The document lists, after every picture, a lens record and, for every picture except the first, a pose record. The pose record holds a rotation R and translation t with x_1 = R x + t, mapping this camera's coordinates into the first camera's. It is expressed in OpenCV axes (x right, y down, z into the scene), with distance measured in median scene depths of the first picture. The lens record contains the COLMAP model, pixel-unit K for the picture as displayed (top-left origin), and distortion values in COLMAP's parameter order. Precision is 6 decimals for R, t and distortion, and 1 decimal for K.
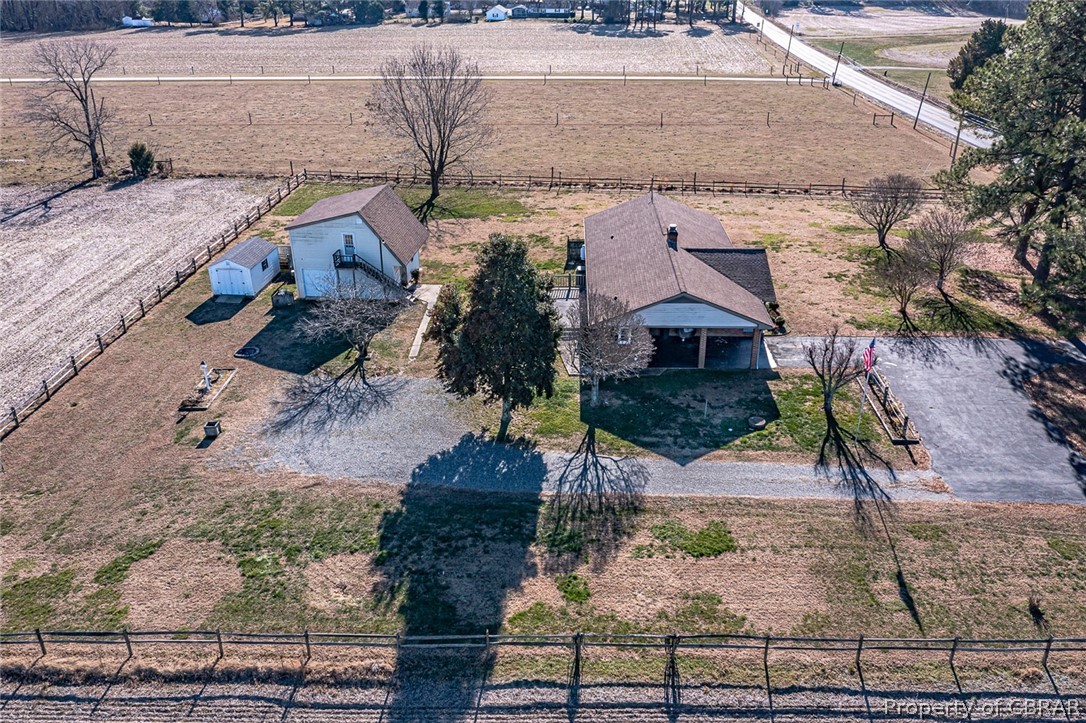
lens RADIAL K [[866.6, 0, 543.0], [0, 866.6, 361.5], [0, 0, 1]] dist [-0.011737, -0.005156]
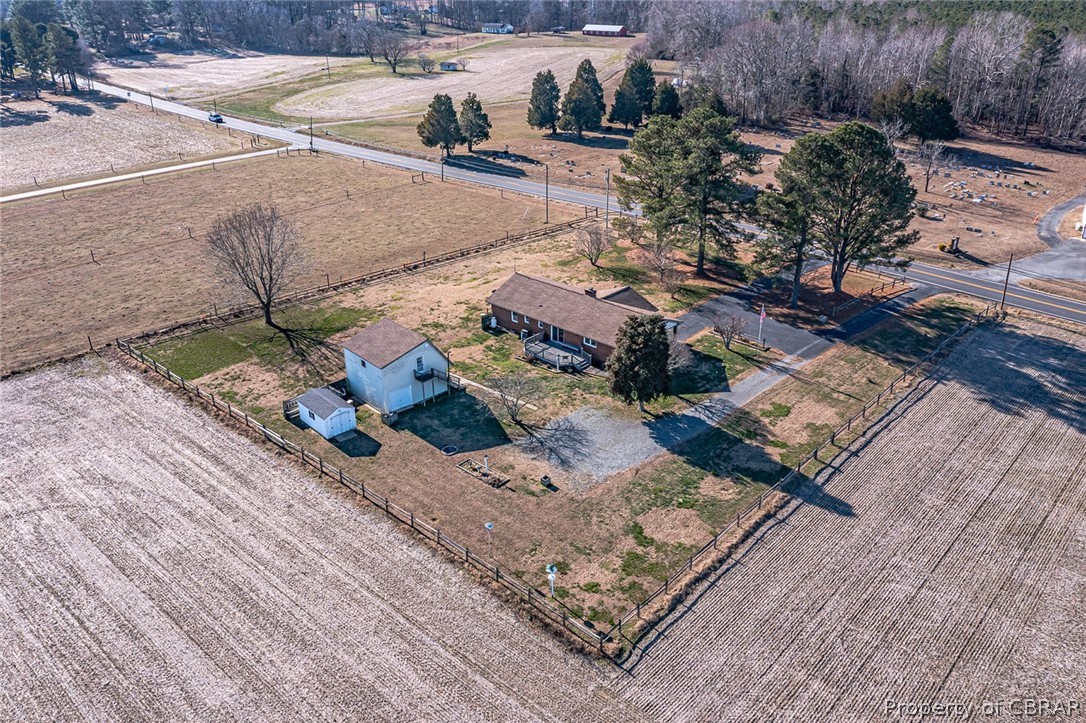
lens RADIAL K [[866.6, 0, 543.0], [0, 866.6, 361.5], [0, 0, 1]] dist [-0.011737, -0.005156]
pose [[0.651795, -0.328428, 0.683593, -1.467369], [0.335689, 0.933198, 0.128275, -0.351238], [-0.680056, 0.145866, 0.718503, -0.201466]]
